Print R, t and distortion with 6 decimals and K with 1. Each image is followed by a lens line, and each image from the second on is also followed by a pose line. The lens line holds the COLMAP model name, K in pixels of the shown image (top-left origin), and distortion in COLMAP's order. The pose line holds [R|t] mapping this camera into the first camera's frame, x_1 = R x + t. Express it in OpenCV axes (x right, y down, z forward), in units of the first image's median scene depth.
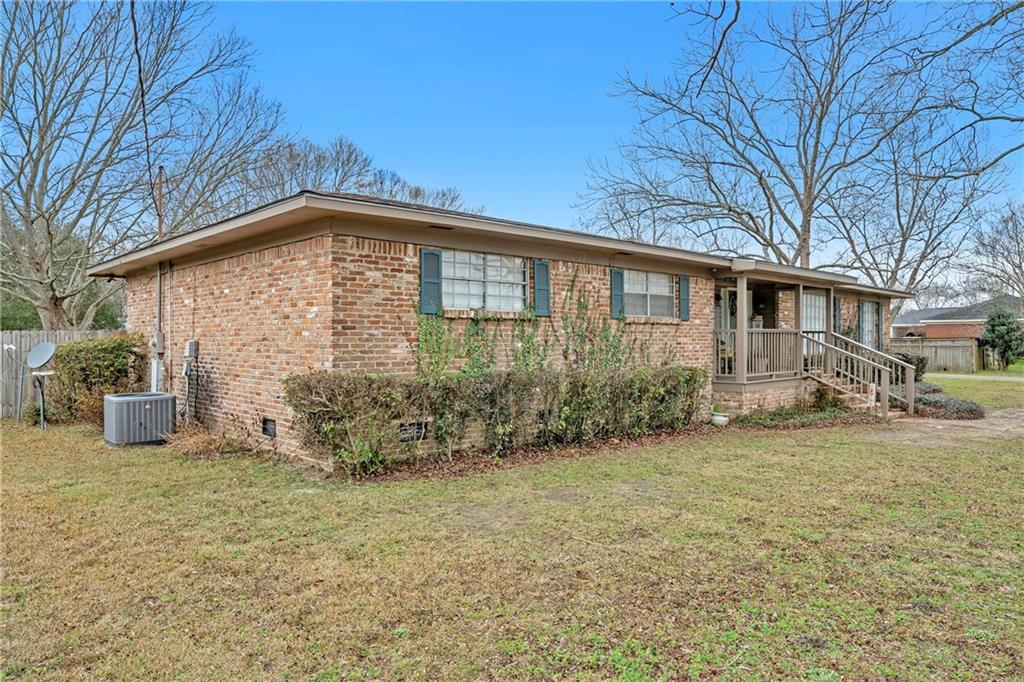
lens RADIAL K [[650.6, 0, 510.8], [0, 650.6, 339.8], [0, 0, 1]] dist [0.004264, 0.002640]
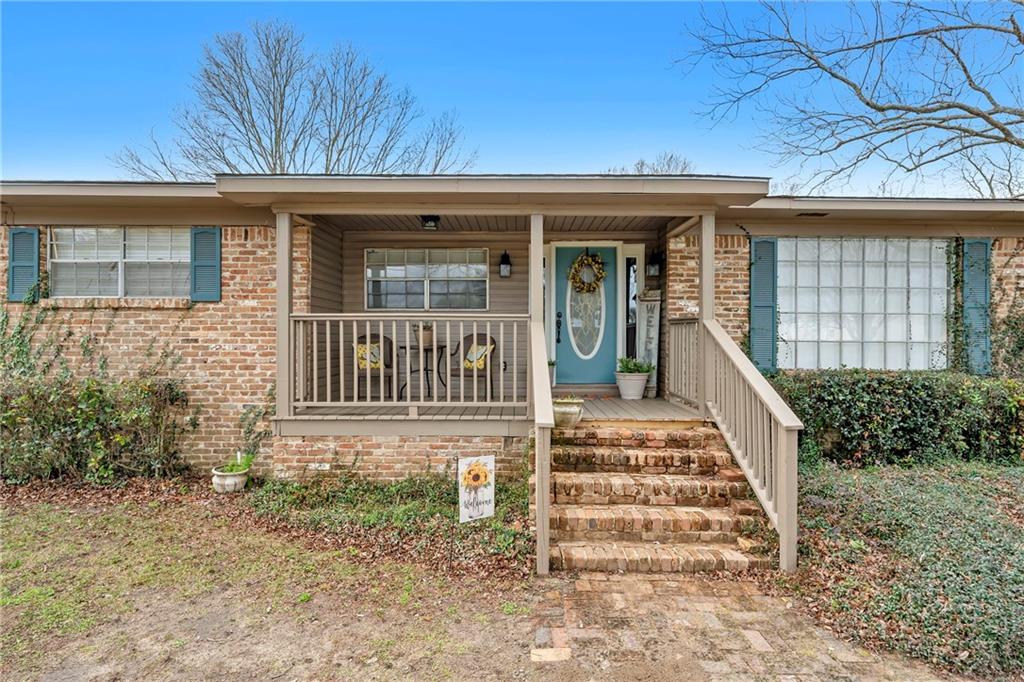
lens RADIAL K [[650.6, 0, 510.8], [0, 650.6, 339.8], [0, 0, 1]] dist [0.004264, 0.002640]
pose [[0.729296, -0.003143, -0.684191, 1.051904], [-0.005201, 0.999935, -0.010137, 0.011158], [0.684178, 0.010952, 0.729233, 0.913820]]
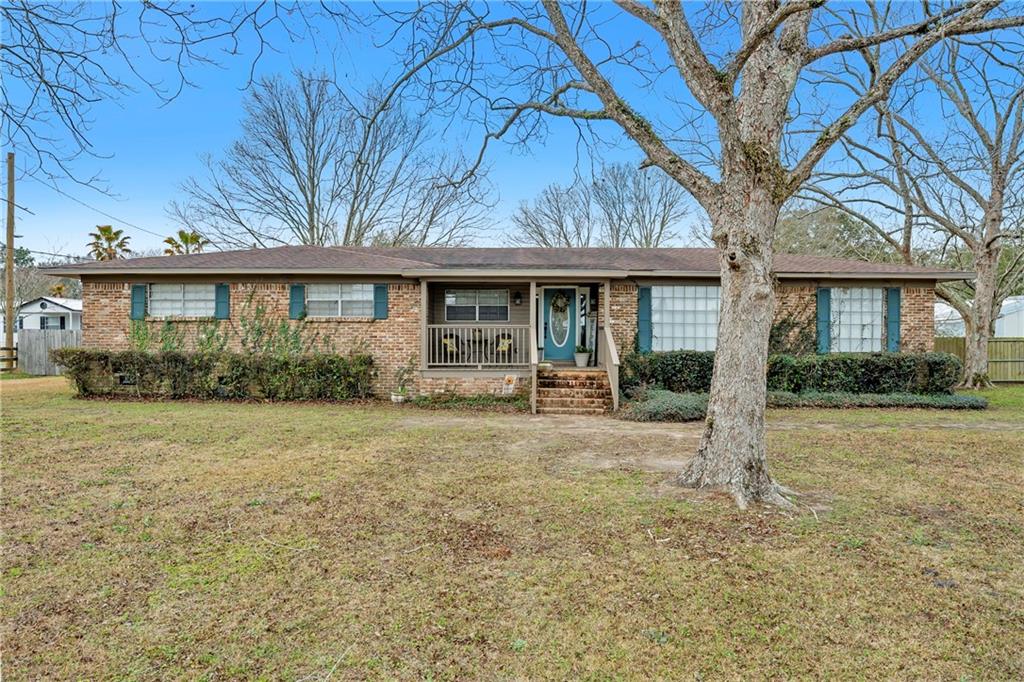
lens RADIAL K [[650.6, 0, 510.8], [0, 650.6, 339.8], [0, 0, 1]] dist [0.004264, 0.002640]
pose [[0.726321, -0.002728, -0.687351, 1.604931], [-0.005138, 0.999943, -0.009397, 0.026598], [0.687337, 0.010357, 0.726265, 0.297507]]
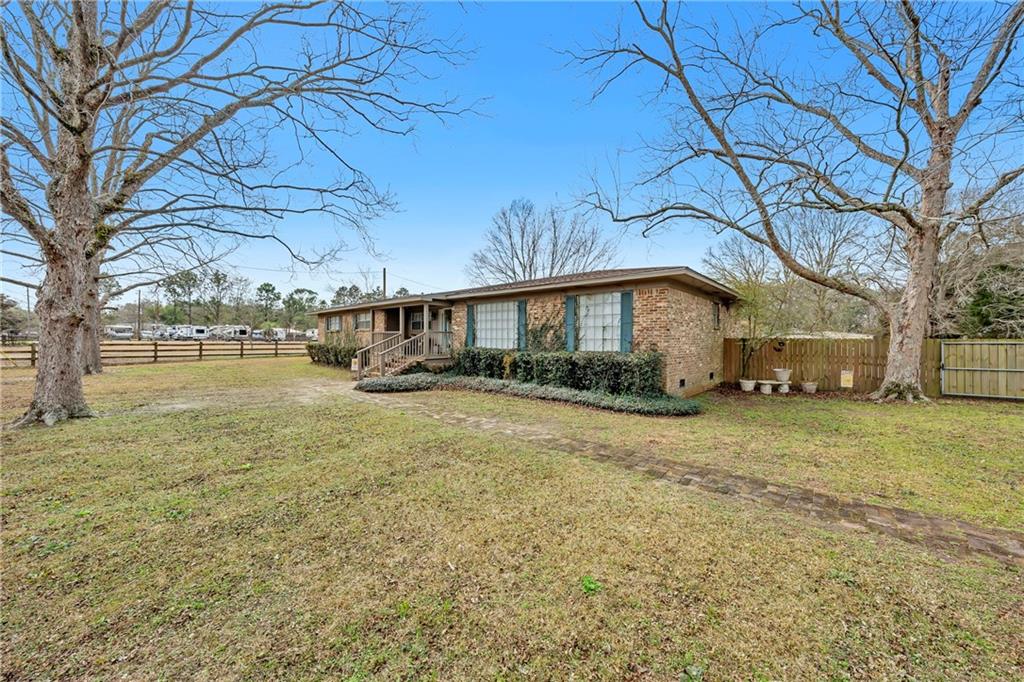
lens RADIAL K [[367.7, 0, 512.0], [0, 367.7, 341.0], [0, 0, 1]] dist [-0.000456, -0.000003]
pose [[0.067324, 0.000797, -0.997731, 2.123743], [-0.010583, 0.999944, 0.000085, 0.011743], [0.997675, 0.010553, 0.067328, 1.765160]]
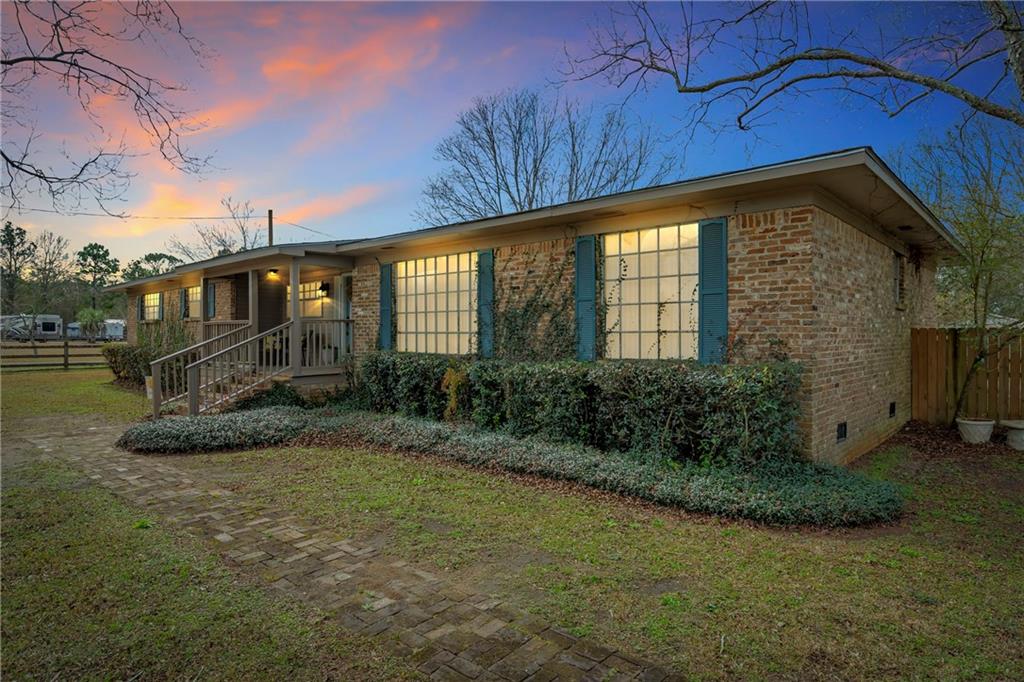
lens RADIAL K [[597.3, 0, 512.0], [0, 597.3, 341.0], [0, 0, 1]] dist [0.002932, 0.001226]
pose [[0.066903, 0.004826, -0.997748, 1.841326], [-0.003486, 0.999983, 0.004603, 0.012517], [0.997753, 0.003170, 0.066919, 1.857398]]
